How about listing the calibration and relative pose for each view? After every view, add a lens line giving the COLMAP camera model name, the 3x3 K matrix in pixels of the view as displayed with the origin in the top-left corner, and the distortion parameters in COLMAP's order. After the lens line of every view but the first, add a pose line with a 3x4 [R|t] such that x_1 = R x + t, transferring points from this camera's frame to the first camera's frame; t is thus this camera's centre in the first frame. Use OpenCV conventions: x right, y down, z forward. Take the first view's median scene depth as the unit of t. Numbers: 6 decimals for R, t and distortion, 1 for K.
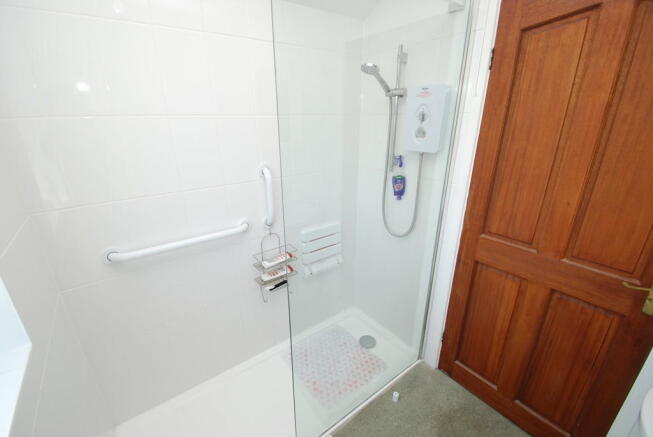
lens RADIAL K [[281.5, 0, 326.5], [0, 281.5, 218.5], [0, 0, 1]] dist [-0.001143, -0.000145]
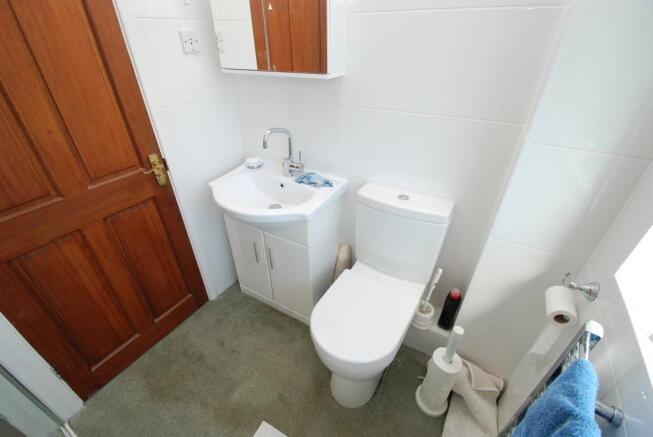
lens RADIAL K [[295.7, 0, 326.5], [0, 295.7, 218.5], [0, 0, 1]] dist [-0.001115, -0.000294]
pose [[-0.337727, -0.511435, 0.790174, -0.248111], [0.321036, 0.726569, 0.607481, -0.114221], [-0.884803, 0.458837, -0.081193, 0.364297]]
